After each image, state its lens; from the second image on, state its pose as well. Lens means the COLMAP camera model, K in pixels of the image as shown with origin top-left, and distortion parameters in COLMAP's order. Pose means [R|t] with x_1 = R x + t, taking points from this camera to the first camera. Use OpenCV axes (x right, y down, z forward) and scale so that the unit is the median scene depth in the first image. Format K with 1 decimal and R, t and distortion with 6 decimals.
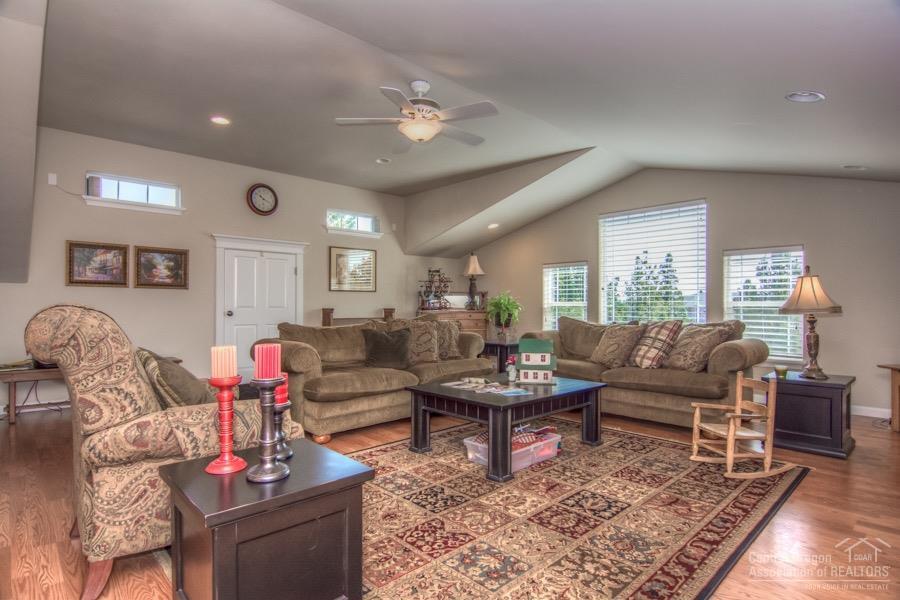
lens RADIAL K [[464.5, 0, 448.9], [0, 464.5, 319.1], [0, 0, 1]] dist [0.000920, -0.000152]
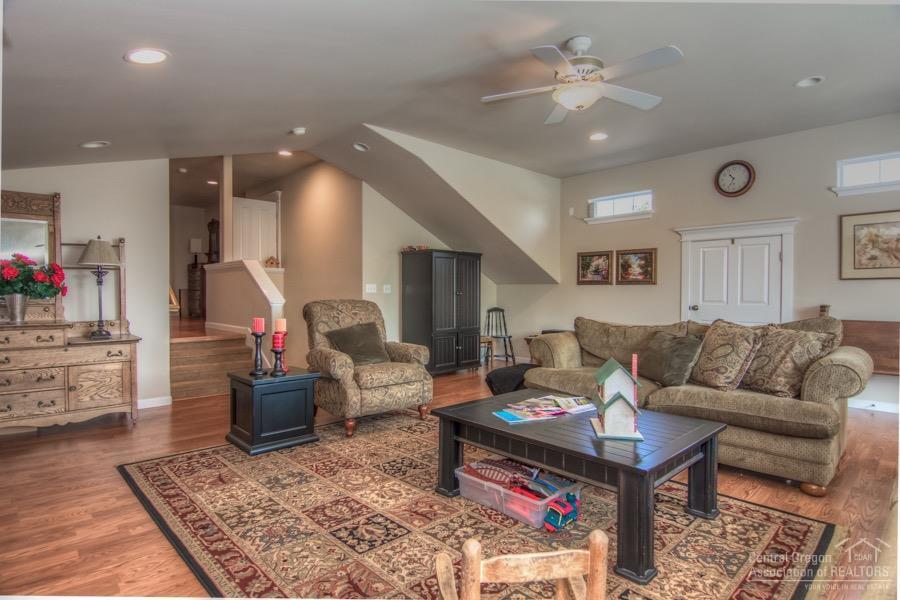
lens RADIAL K [[484.2, 0, 450.0], [0, 484.2, 300.0], [0, 0, 1]] dist [-0.003754, -0.001560]
pose [[0.004872, 0.007942, -0.999957, 1.177858], [-0.035055, 0.999355, 0.007767, -0.043191], [0.999374, 0.035016, 0.005148, 1.100581]]
